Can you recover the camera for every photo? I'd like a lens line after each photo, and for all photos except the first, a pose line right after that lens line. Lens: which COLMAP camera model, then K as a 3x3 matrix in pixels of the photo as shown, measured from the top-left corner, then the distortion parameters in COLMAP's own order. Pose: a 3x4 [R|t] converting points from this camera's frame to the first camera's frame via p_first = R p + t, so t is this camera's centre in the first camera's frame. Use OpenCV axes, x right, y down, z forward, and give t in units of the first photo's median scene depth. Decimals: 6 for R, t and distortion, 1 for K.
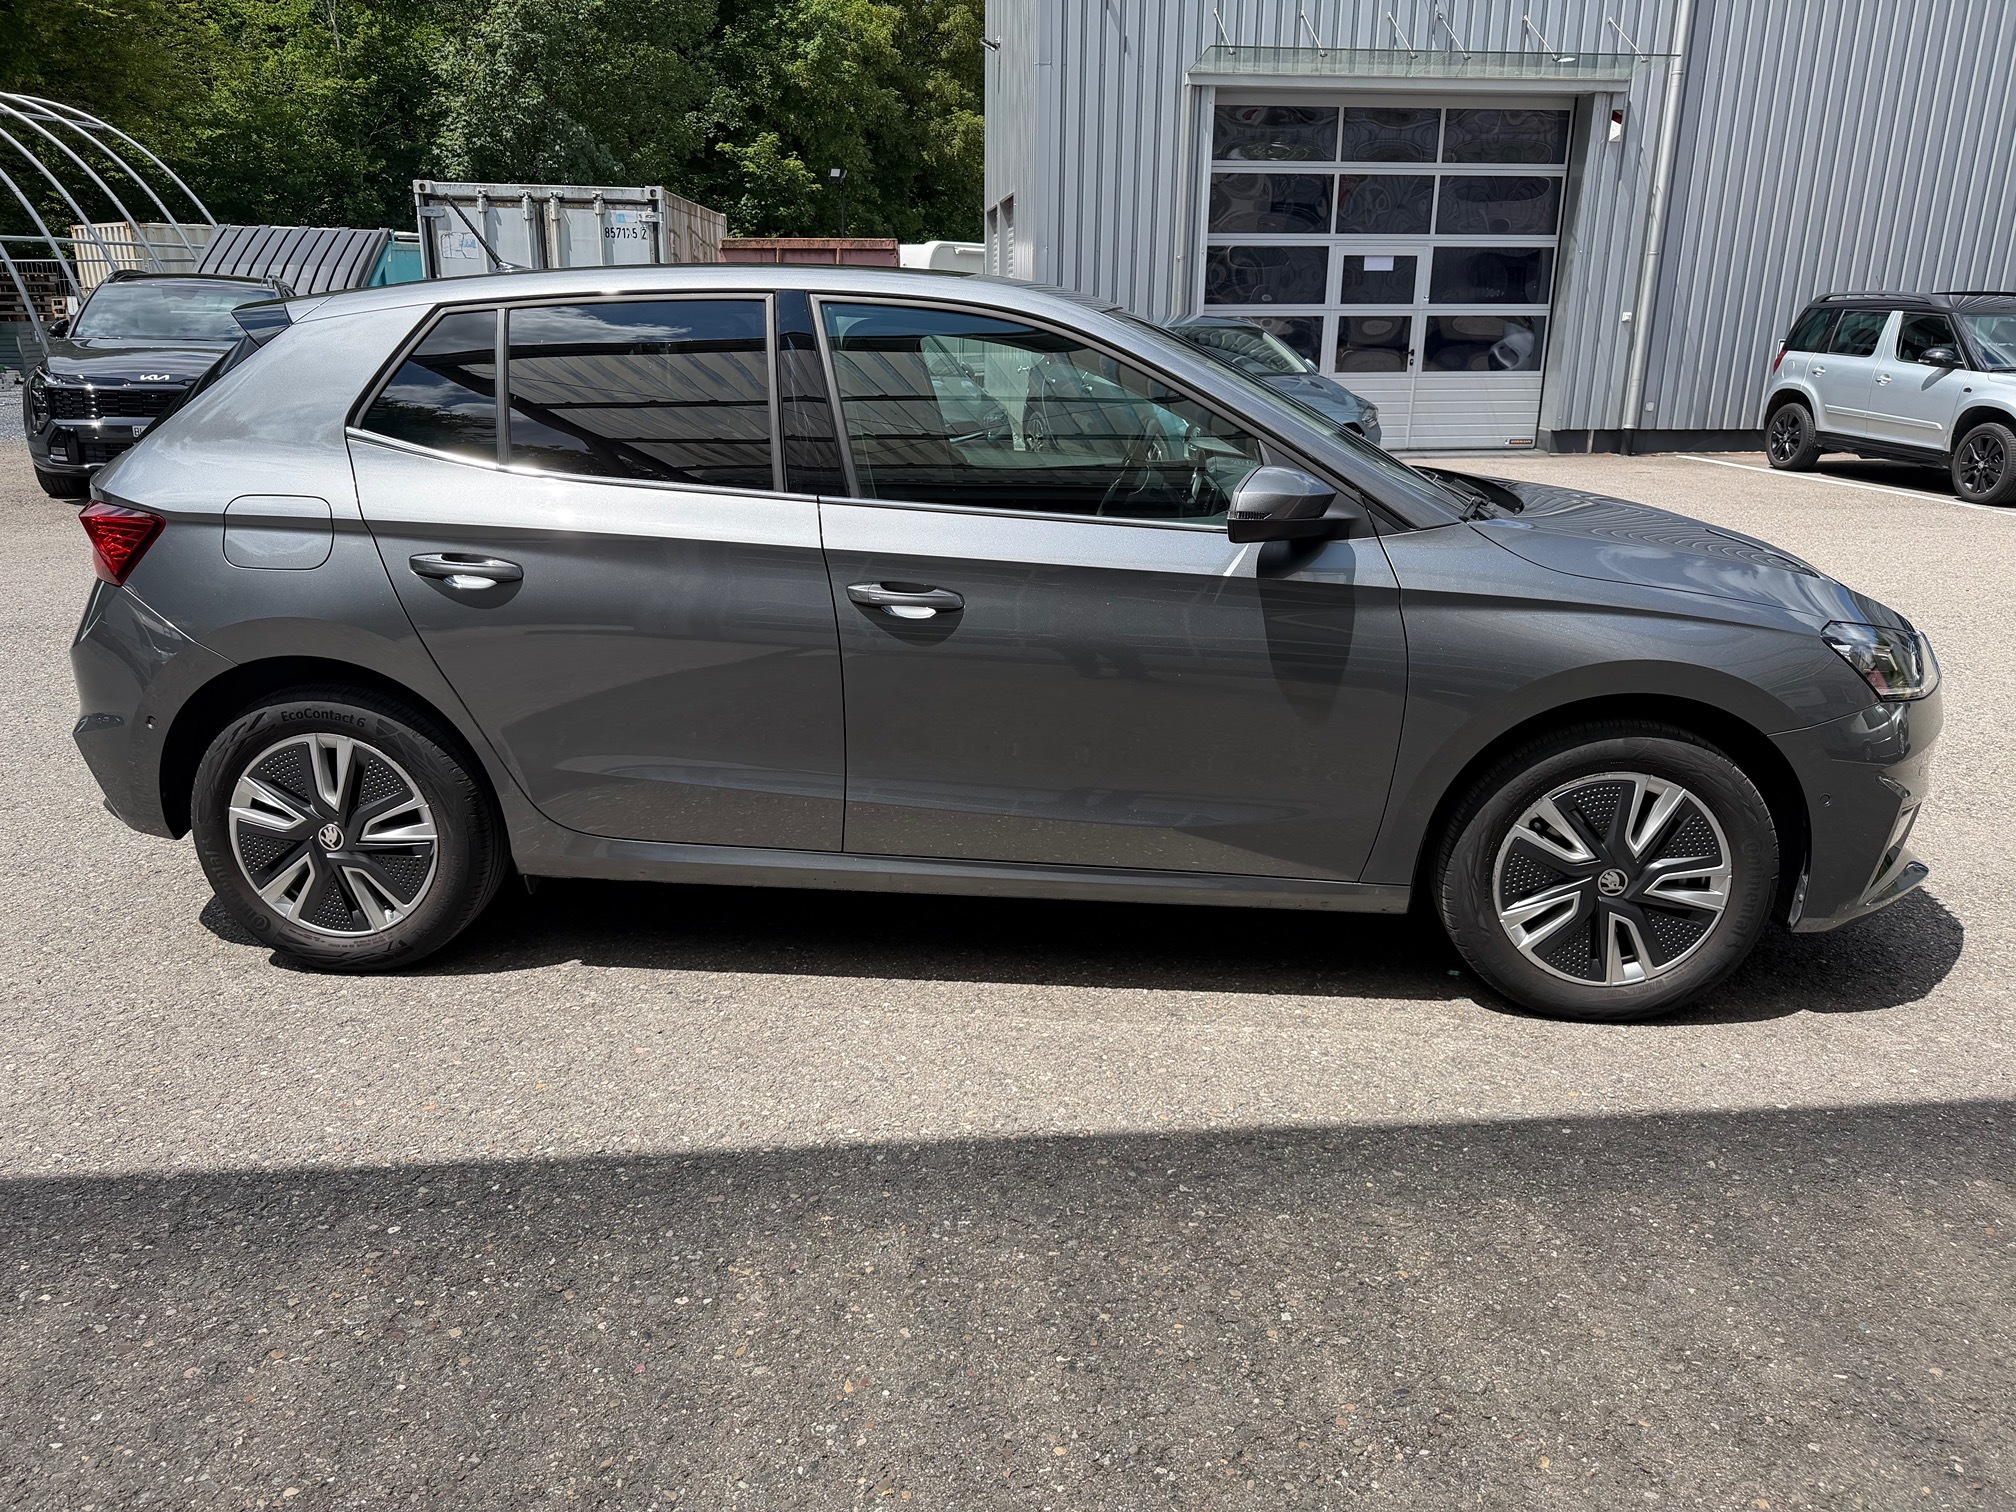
lens RADIAL K [[1424.0, 0, 1008.0], [0, 1424.0, 756.0], [0, 0, 1]] dist [0.017763, -0.021349]
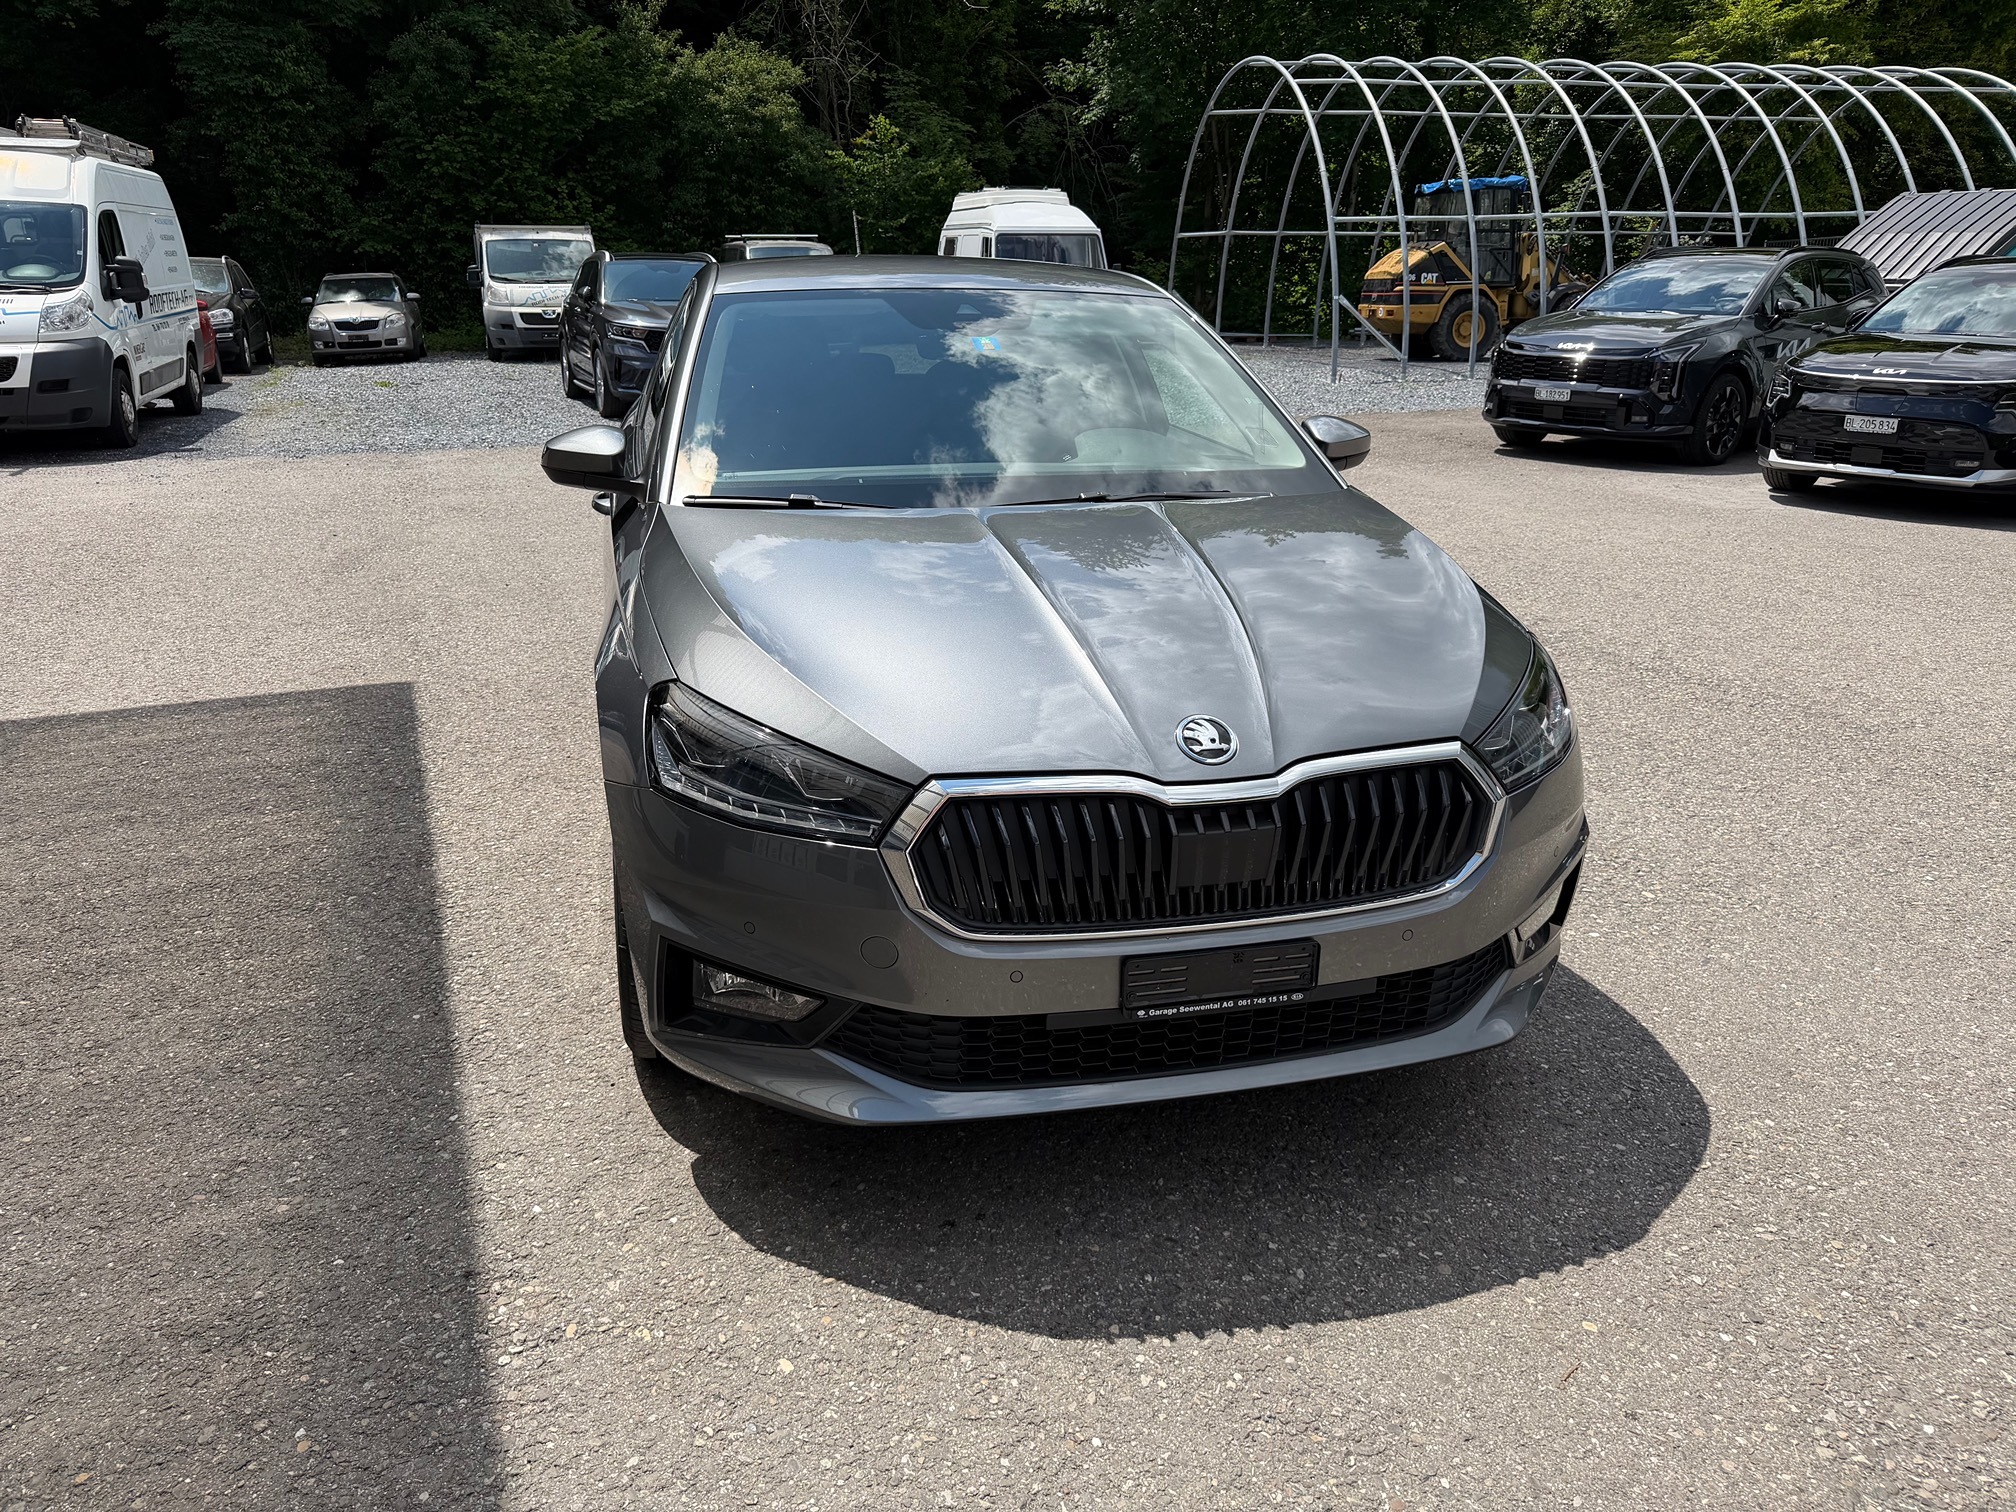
lens RADIAL K [[1431.1, 0, 994.5], [0, 1431.1, 754.1], [0, 0, 1]] dist [0.032144, -0.041774]
pose [[0.305491, 0.286024, -0.908221, 1.241480], [-0.271052, 0.940479, 0.205011, -0.242095], [0.912801, 0.183546, 0.364836, 0.792127]]
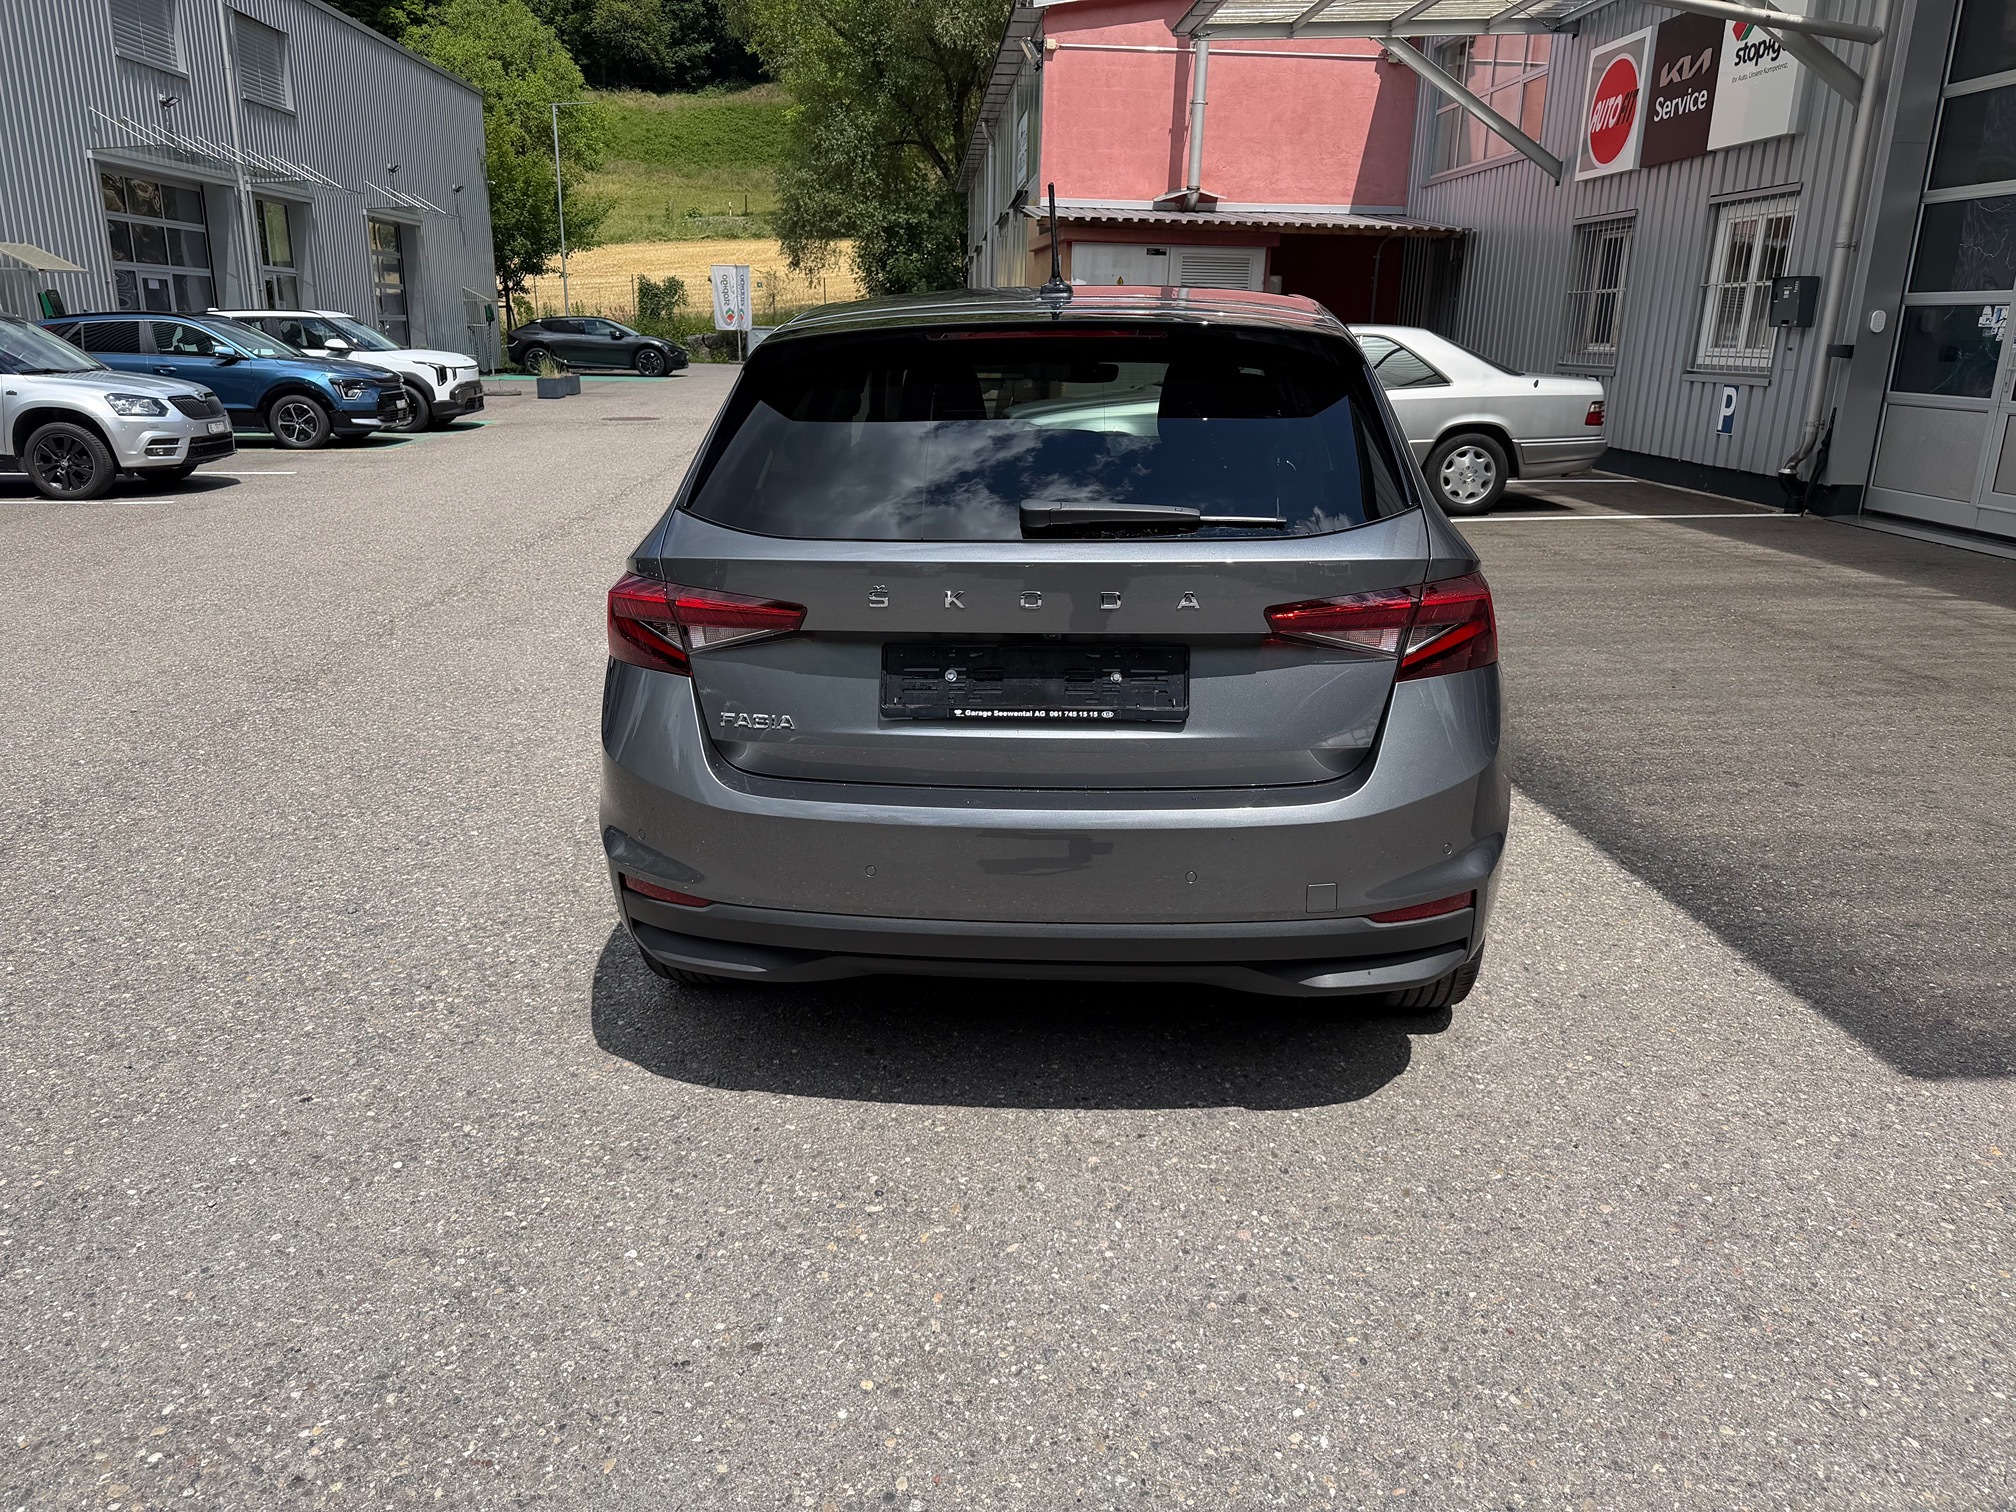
lens RADIAL K [[1434.6, 0, 1008.0], [0, 1434.6, 756.0], [0, 0, 1]] dist [0.020006, -0.030607]
pose [[0.014586, -0.289844, 0.956963, -1.404602], [0.289362, 0.917336, 0.273432, -0.369942], [-0.957108, 0.272921, 0.097250, 1.161503]]
